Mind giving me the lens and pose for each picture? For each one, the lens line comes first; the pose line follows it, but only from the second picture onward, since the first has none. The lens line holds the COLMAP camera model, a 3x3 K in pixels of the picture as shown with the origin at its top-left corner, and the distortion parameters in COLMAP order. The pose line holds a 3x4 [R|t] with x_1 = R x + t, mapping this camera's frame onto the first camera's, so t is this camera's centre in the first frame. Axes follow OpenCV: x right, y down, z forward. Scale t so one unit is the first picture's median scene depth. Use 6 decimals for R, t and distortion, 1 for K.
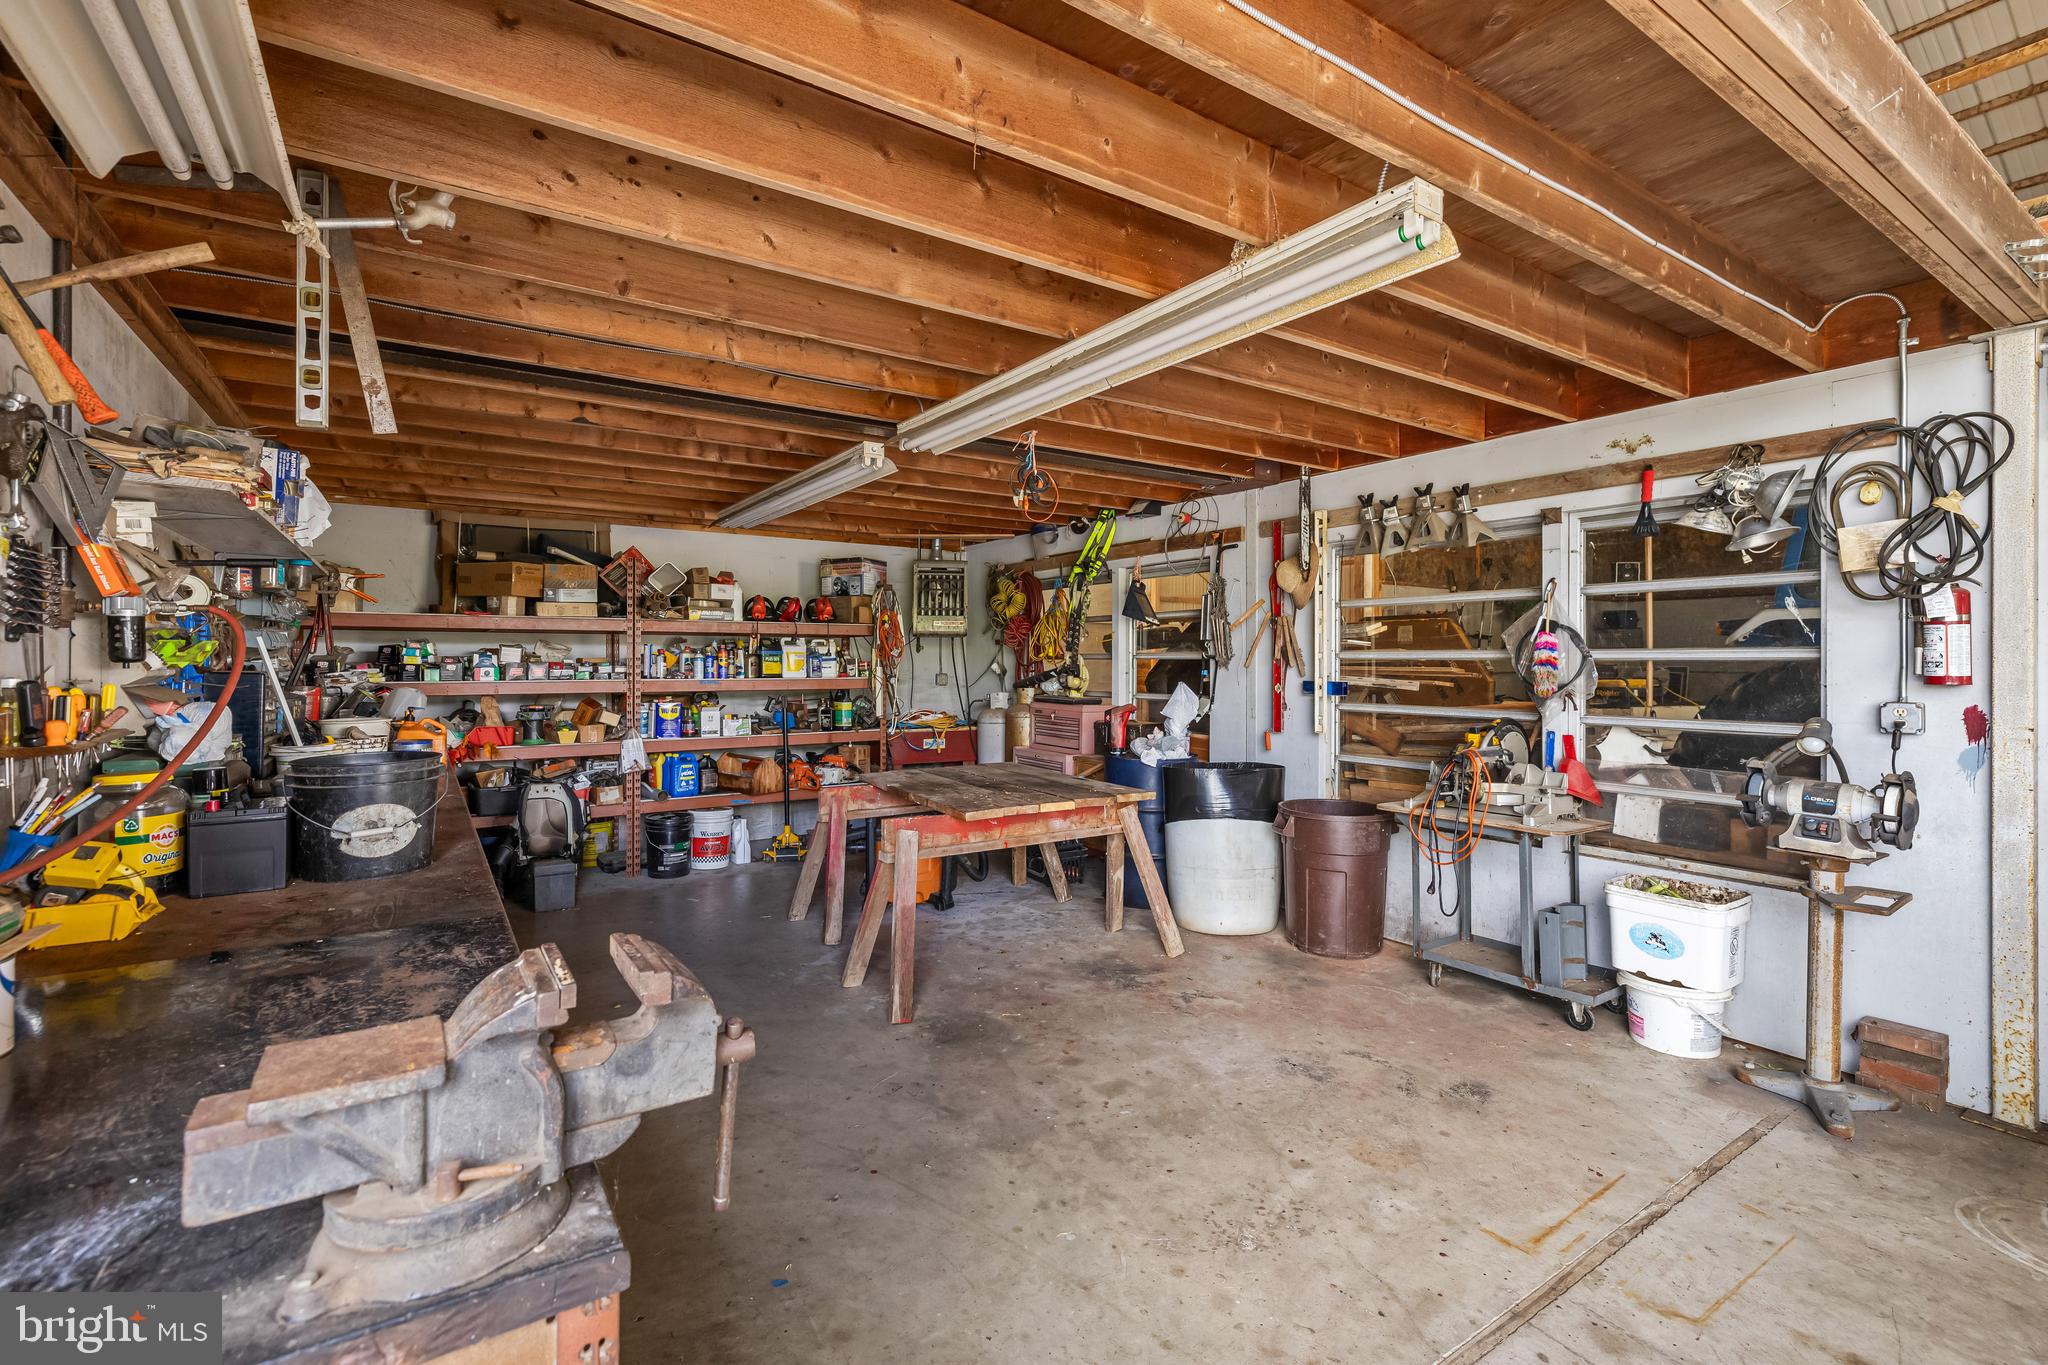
lens RADIAL K [[888.9, 0, 1019.6], [0, 888.9, 661.5], [0, 0, 1]] dist [0.000527, -0.000315]
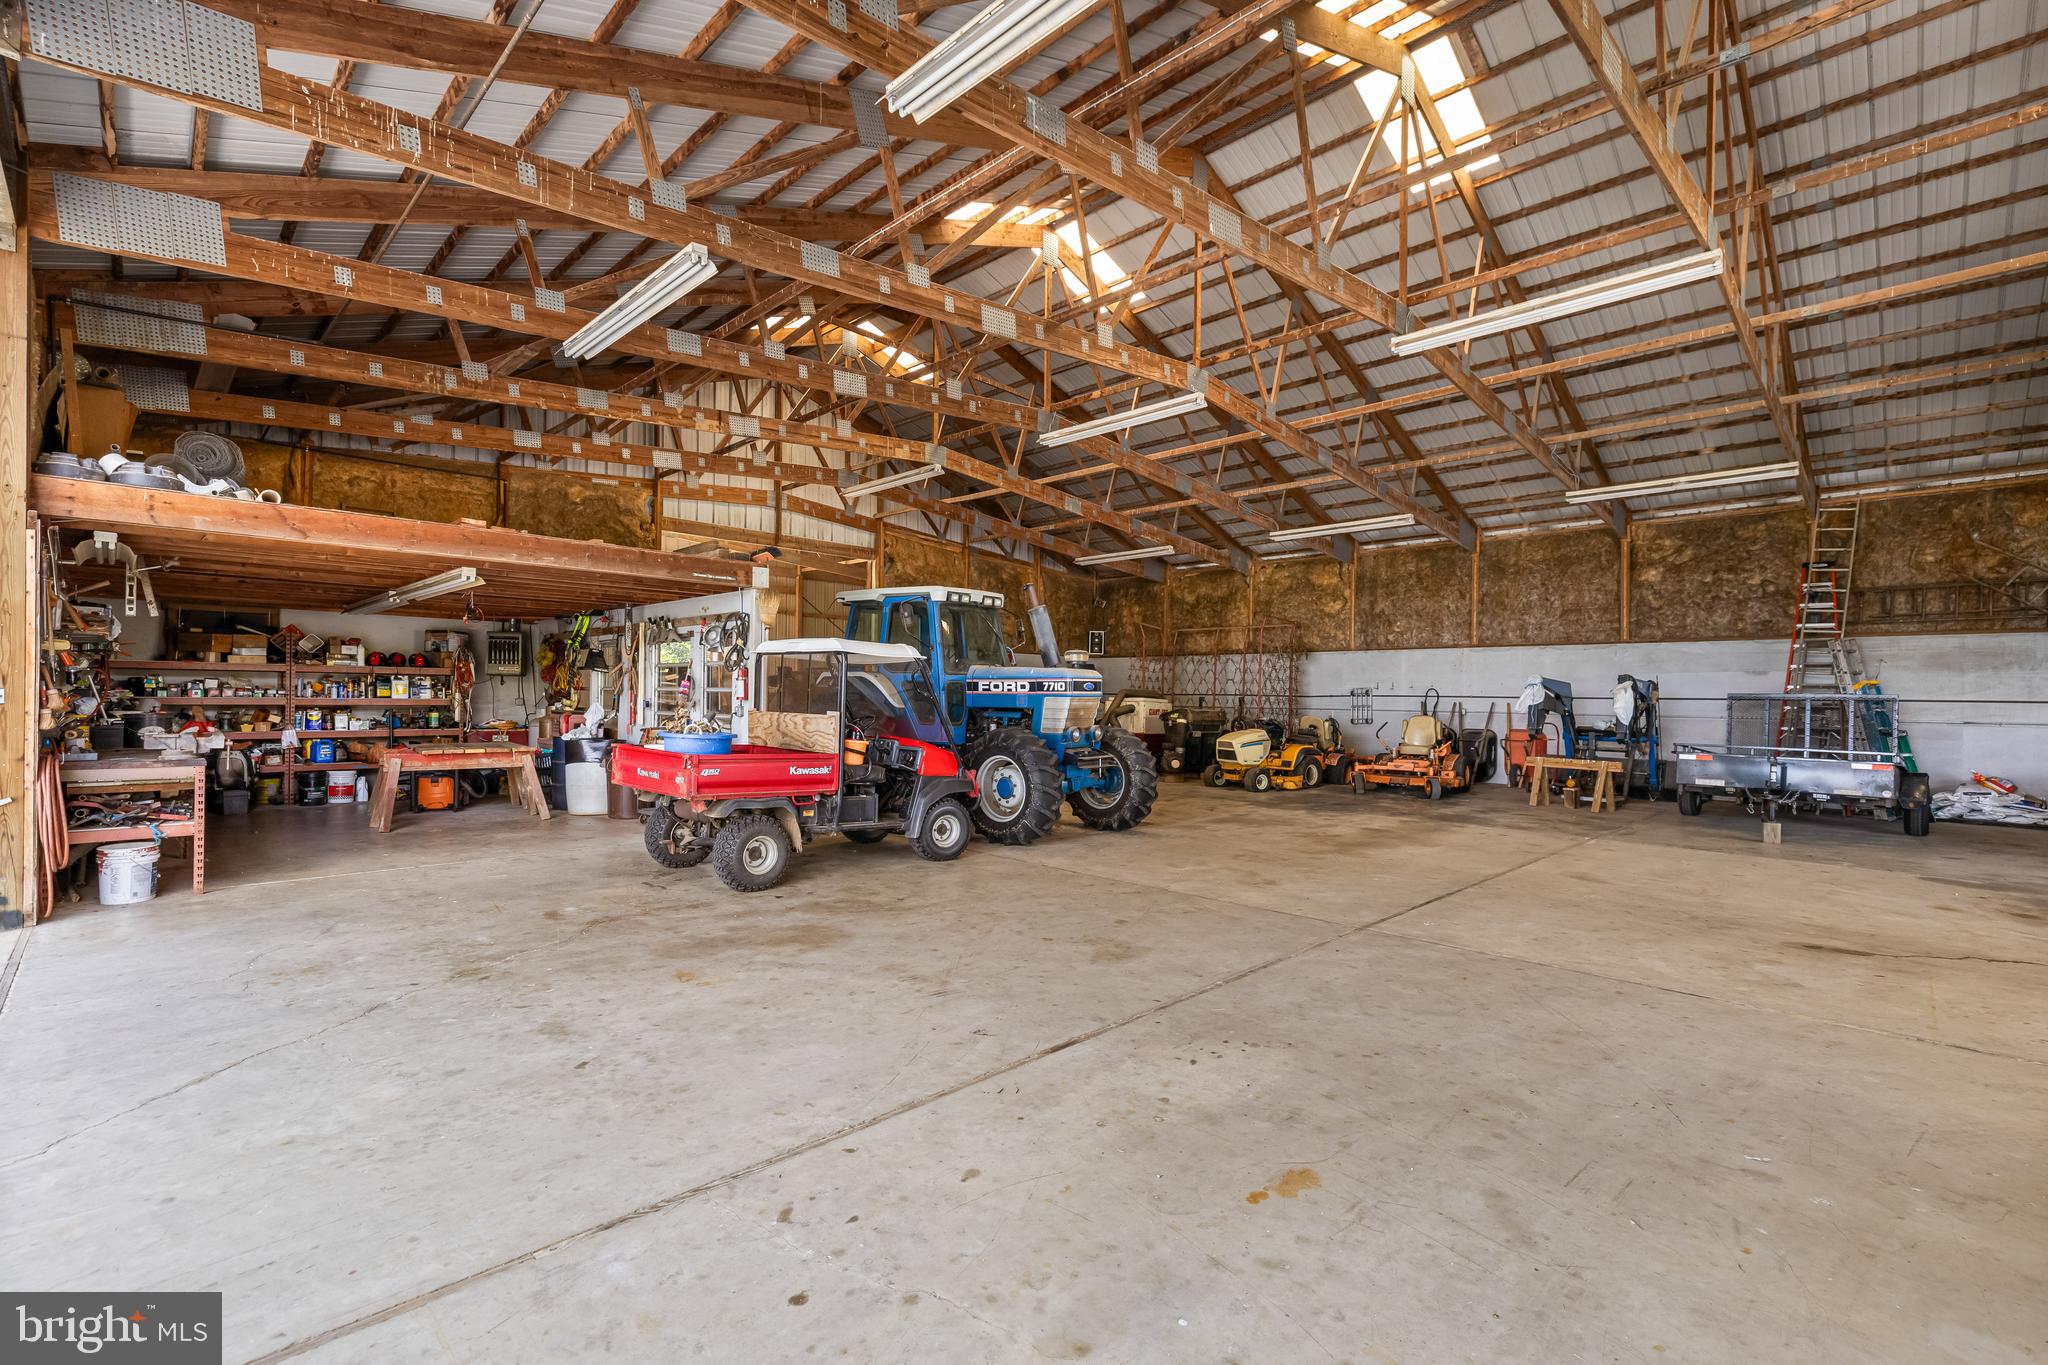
lens RADIAL K [[888.9, 0, 1023.3], [0, 888.9, 701.9], [0, 0, 1]] dist [0.000527, -0.000315]
pose [[0.979928, 0.010635, 0.199067, 0.657160], [-0.011974, 0.999913, 0.005526, 0.000698], [-0.198991, -0.007799, 0.979970, -1.056029]]
